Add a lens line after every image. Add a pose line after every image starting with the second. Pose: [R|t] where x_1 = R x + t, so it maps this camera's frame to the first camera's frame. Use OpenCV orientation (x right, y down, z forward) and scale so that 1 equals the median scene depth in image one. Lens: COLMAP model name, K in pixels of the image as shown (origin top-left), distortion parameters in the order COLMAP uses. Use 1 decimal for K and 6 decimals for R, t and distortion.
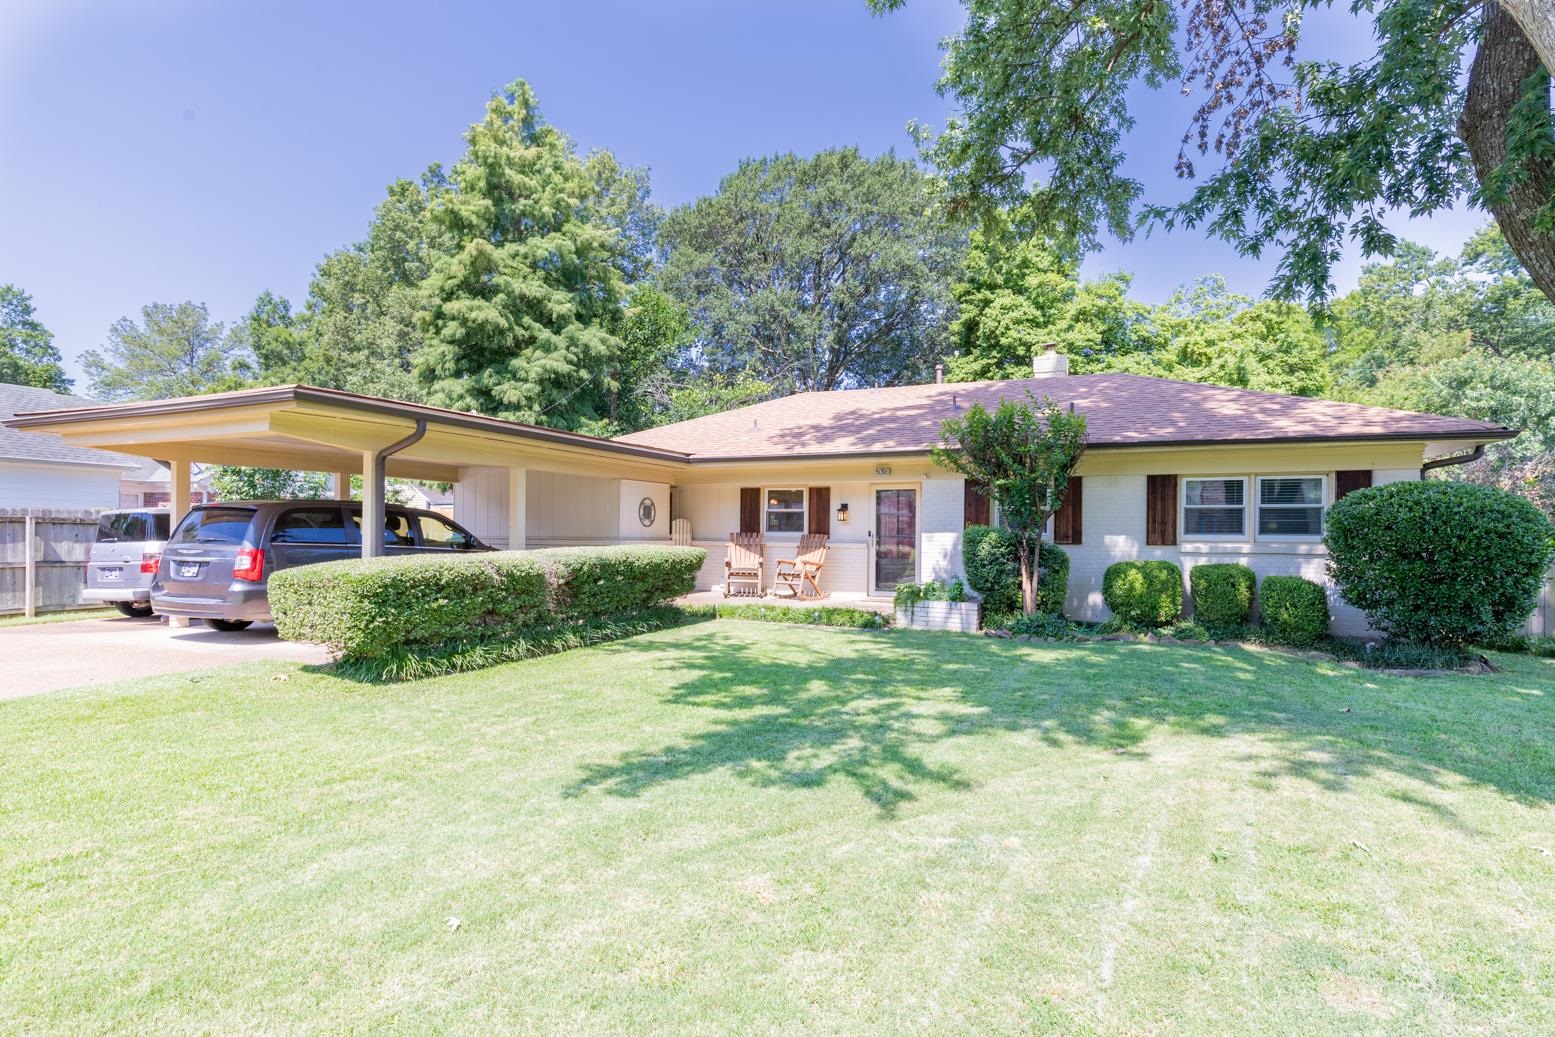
lens RADIAL K [[723.1, 0, 778.7], [0, 723.1, 526.6], [0, 0, 1]] dist [0.001574, 0.000020]
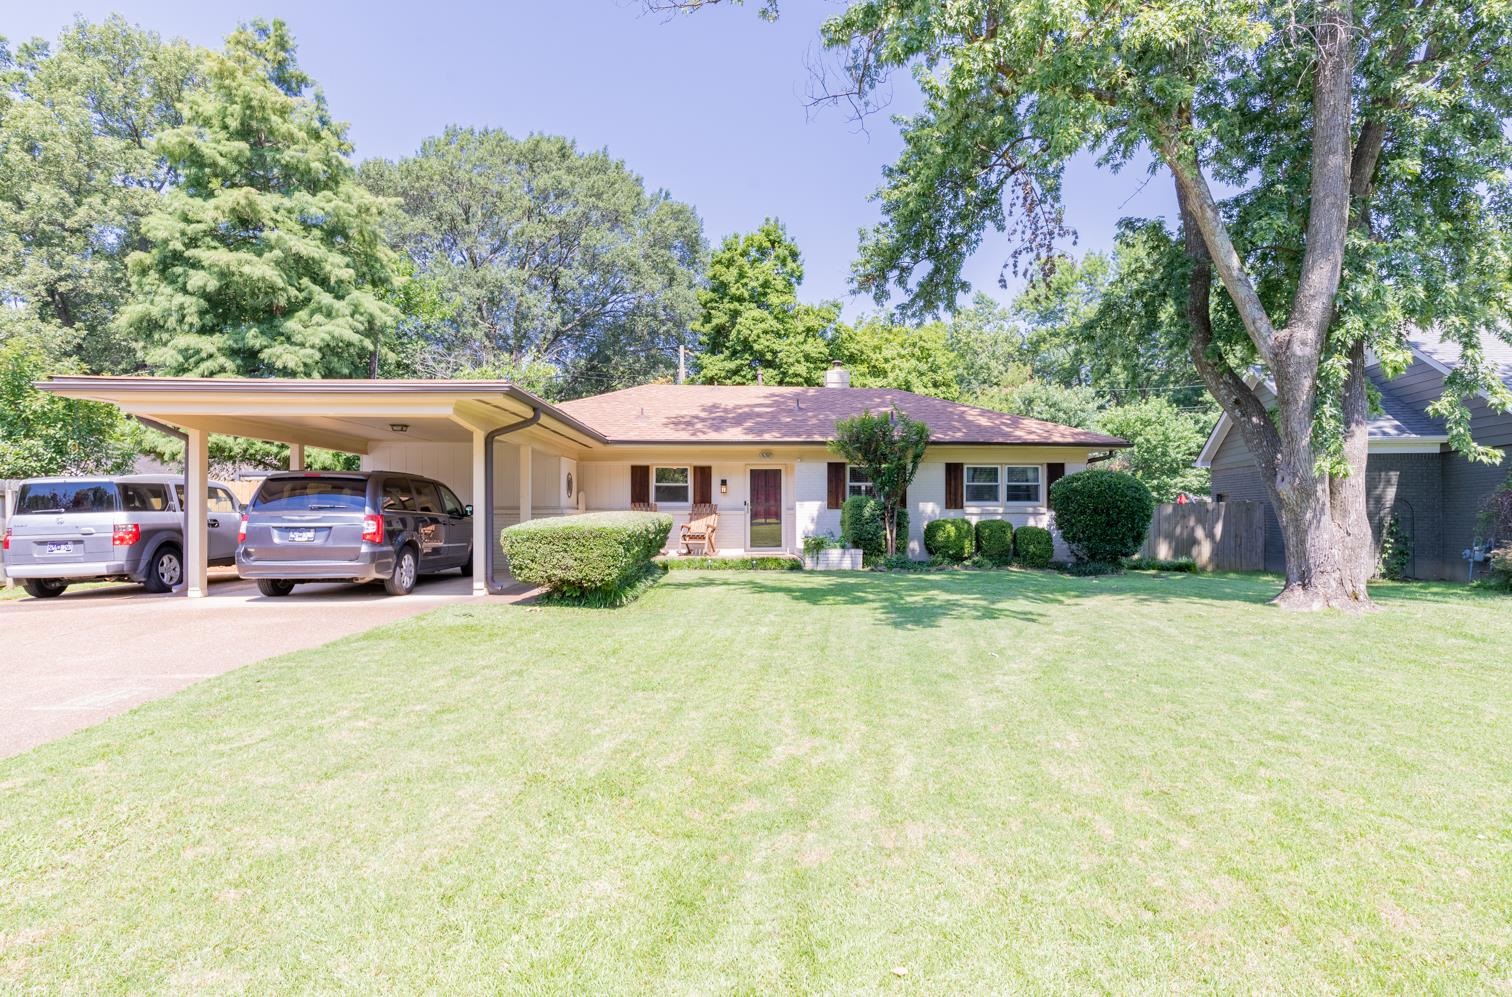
lens RADIAL K [[694.5, 0, 756.0], [0, 694.5, 498.5], [0, 0, 1]] dist [0.000863, -0.000237]
pose [[0.910656, -0.001221, 0.413163, -0.186705], [0.003238, 0.999986, -0.004183, 0.003558], [-0.413152, 0.005147, 0.910648, -0.068244]]
